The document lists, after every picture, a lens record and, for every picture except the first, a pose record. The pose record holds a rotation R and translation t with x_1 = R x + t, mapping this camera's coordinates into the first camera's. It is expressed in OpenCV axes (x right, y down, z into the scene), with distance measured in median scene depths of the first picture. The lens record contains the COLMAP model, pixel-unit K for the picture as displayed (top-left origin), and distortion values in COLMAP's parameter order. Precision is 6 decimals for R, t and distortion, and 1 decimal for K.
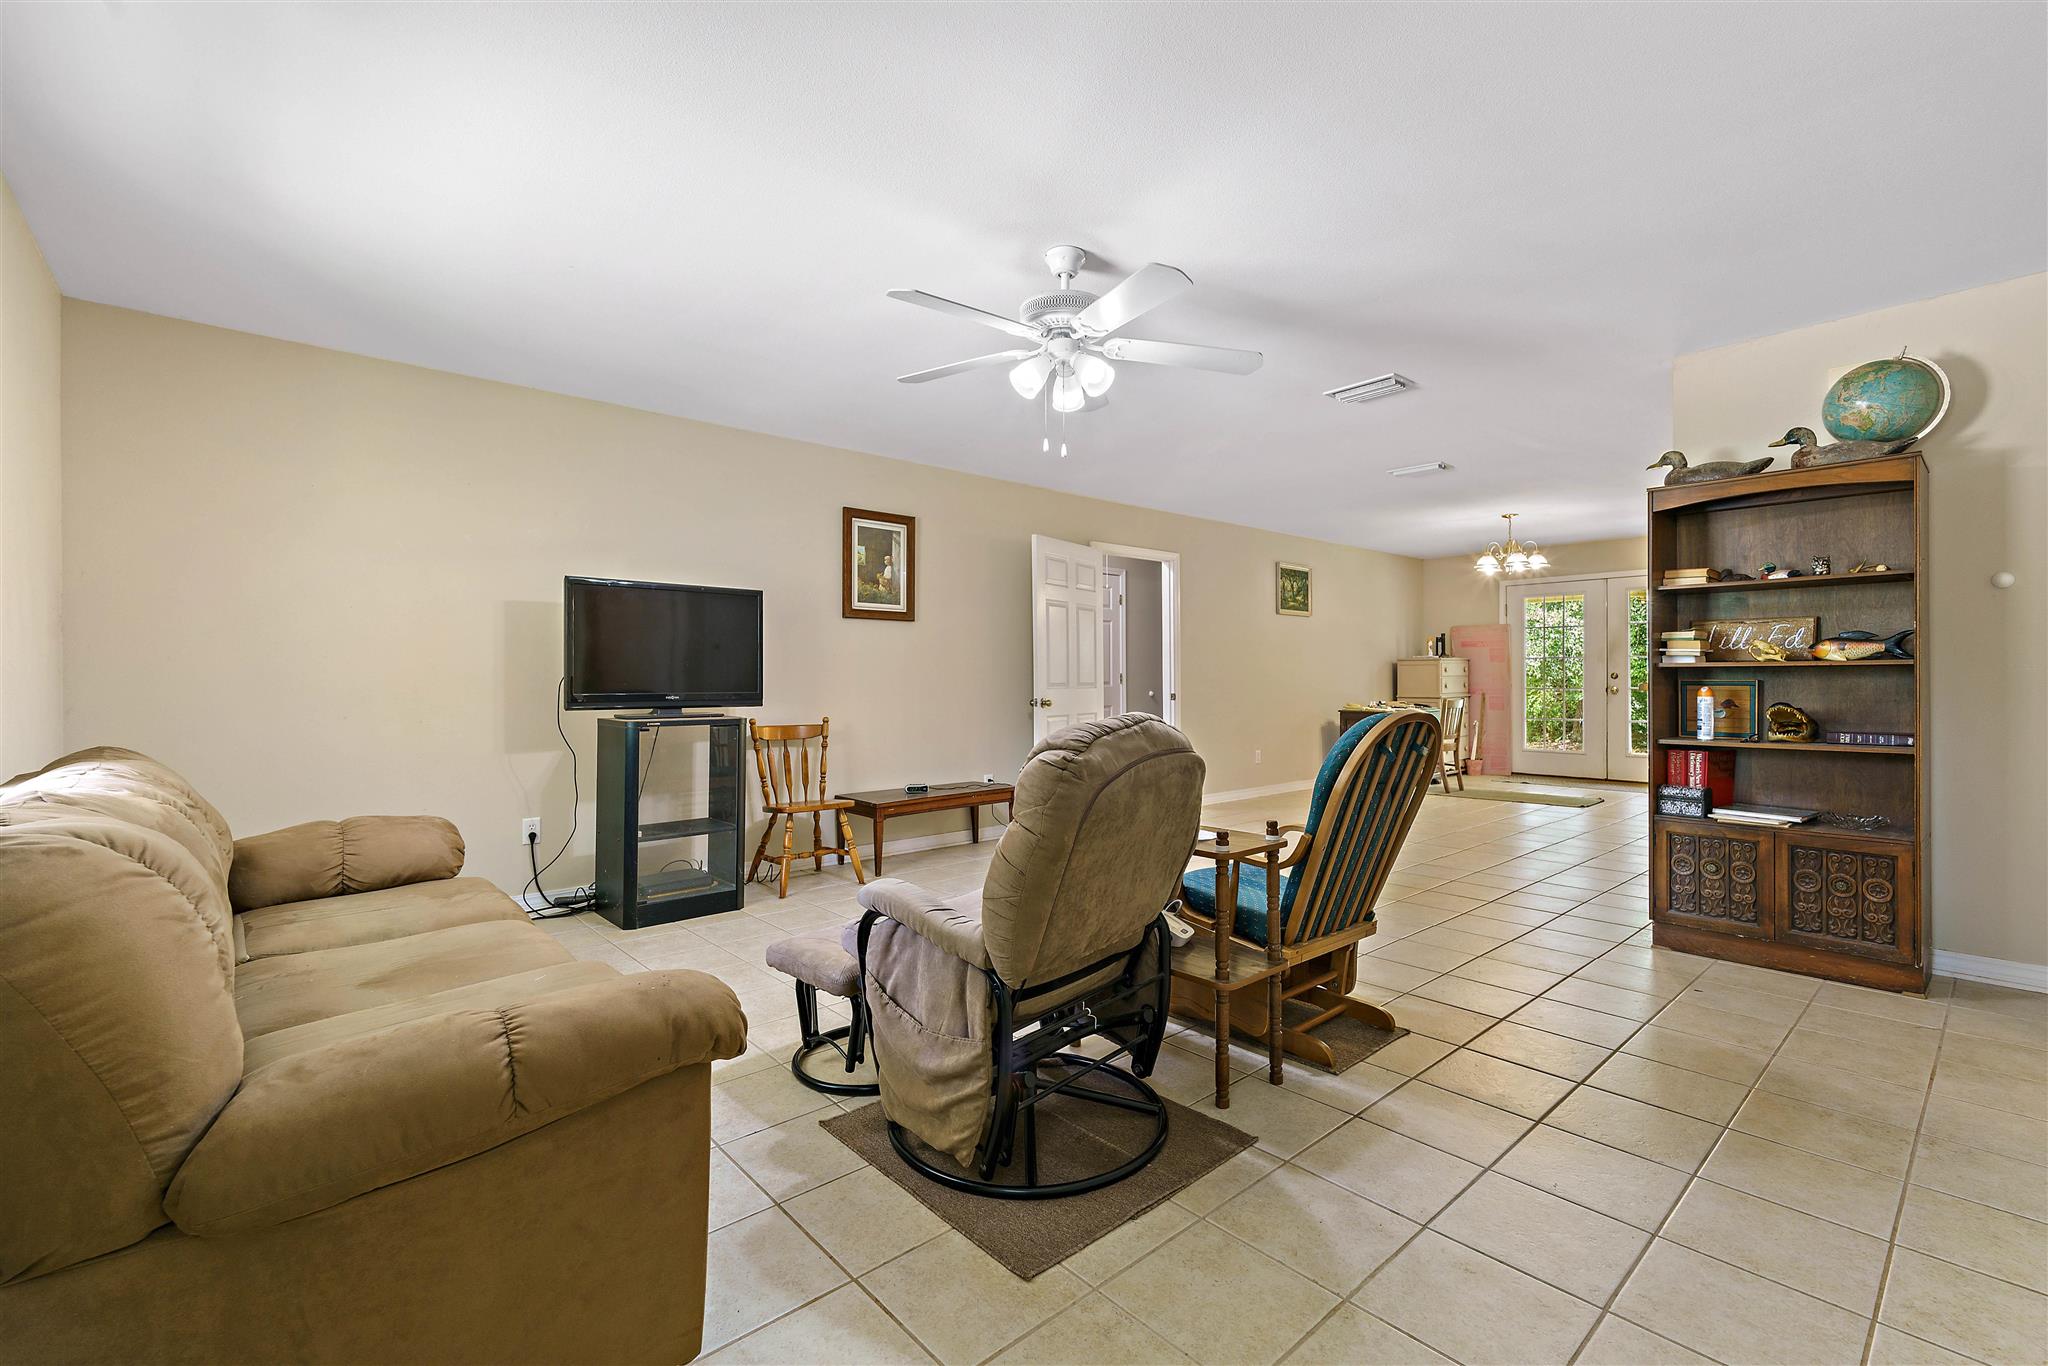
lens RADIAL K [[888.5, 0, 1017.1], [0, 888.5, 680.2], [0, 0, 1]] dist [0.001792, -0.001400]
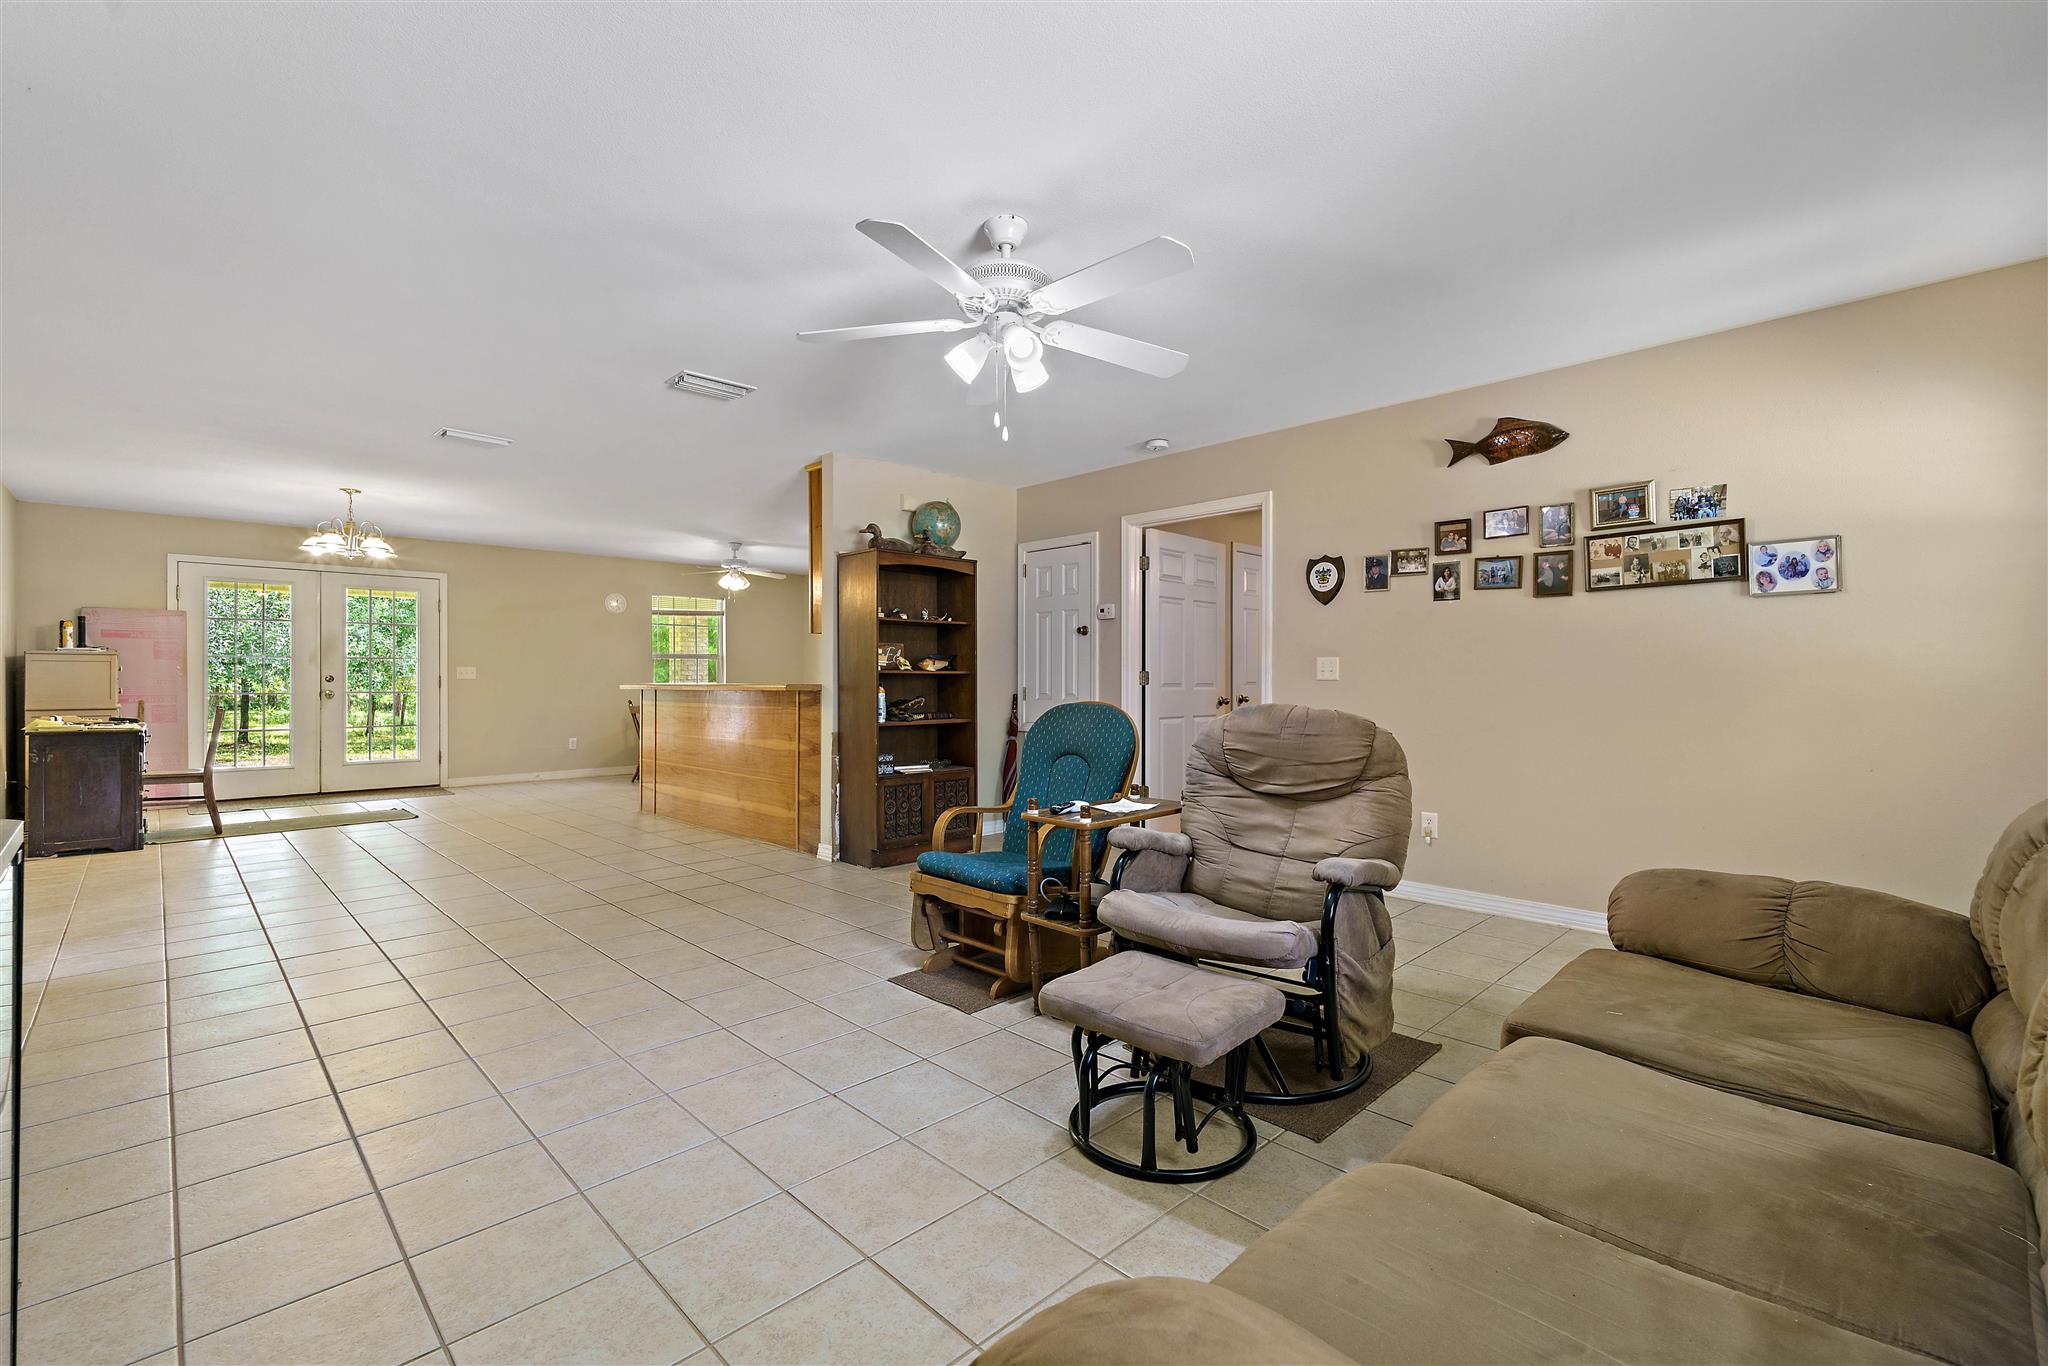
lens RADIAL K [[888.5, 0, 1023.6], [0, 888.5, 671.4], [0, 0, 1]] dist [0.001792, -0.001400]
pose [[-0.062986, 0.012930, 0.997931, -0.725432], [0.001111, 0.999916, -0.012885, 0.001468], [-0.998014, 0.000297, -0.062995, 0.855604]]
